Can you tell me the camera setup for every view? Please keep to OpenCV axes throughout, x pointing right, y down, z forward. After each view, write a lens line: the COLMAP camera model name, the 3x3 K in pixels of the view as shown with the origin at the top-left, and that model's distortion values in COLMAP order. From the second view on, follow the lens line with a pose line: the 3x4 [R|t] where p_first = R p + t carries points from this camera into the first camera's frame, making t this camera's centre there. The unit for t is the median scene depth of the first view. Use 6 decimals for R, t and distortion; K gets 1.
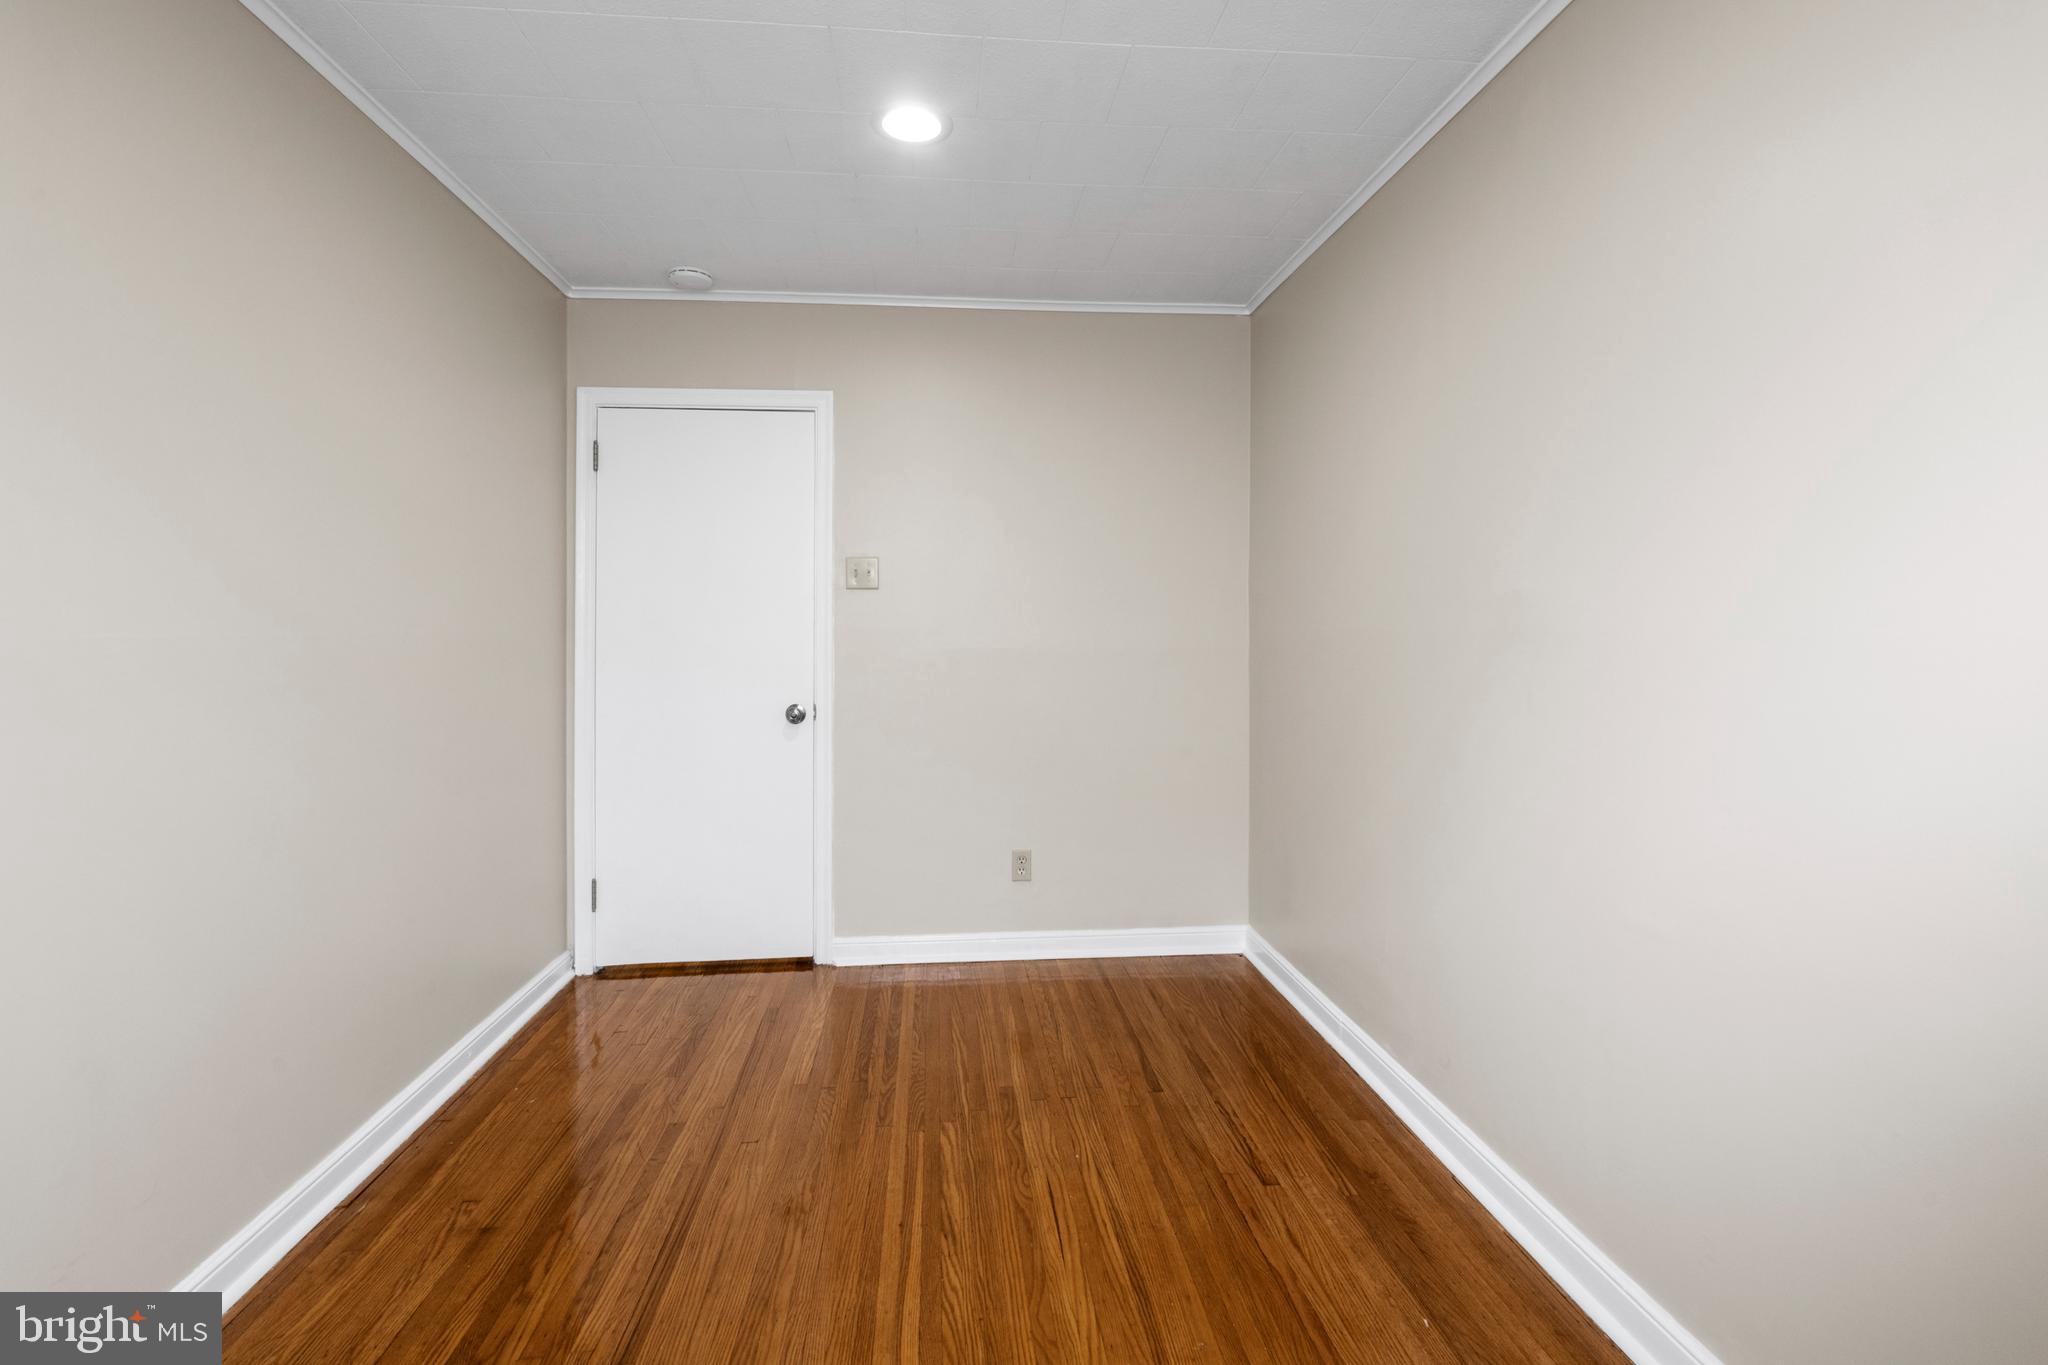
lens RADIAL K [[937.1, 0, 999.5], [0, 937.1, 626.2], [0, 0, 1]] dist [-0.006688, 0.003042]
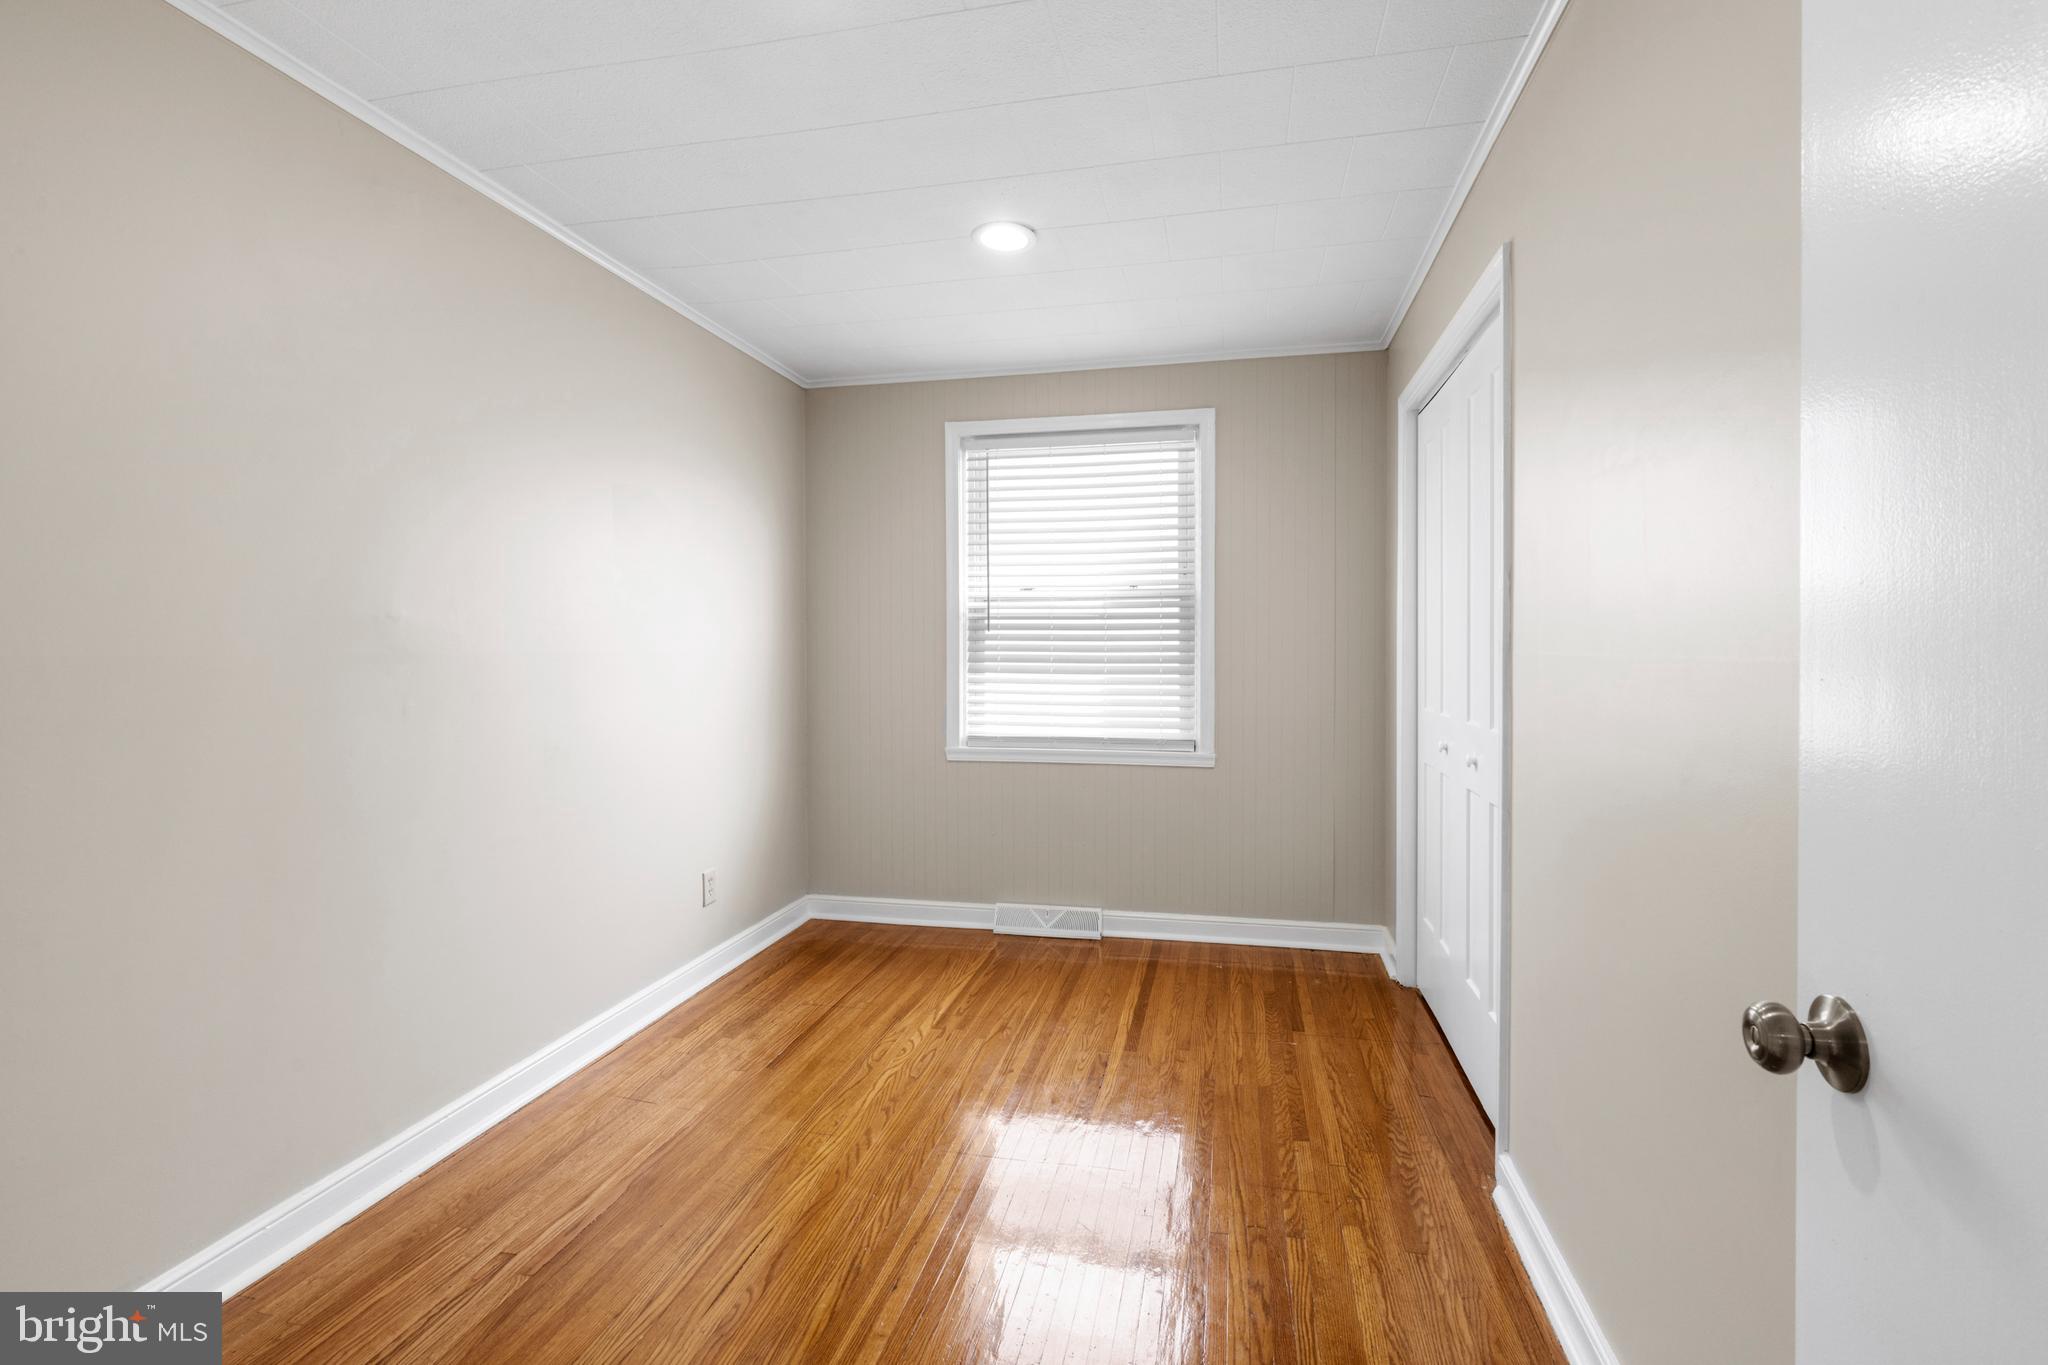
lens RADIAL K [[937.1, 0, 1024.2], [0, 937.1, 668.1], [0, 0, 1]] dist [-0.006688, 0.003042]
pose [[-0.956420, -0.001263, 0.291991, -0.500213], [0.005679, 0.999721, 0.022925, -0.005089], [-0.291938, 0.023584, -0.956146, 1.829561]]
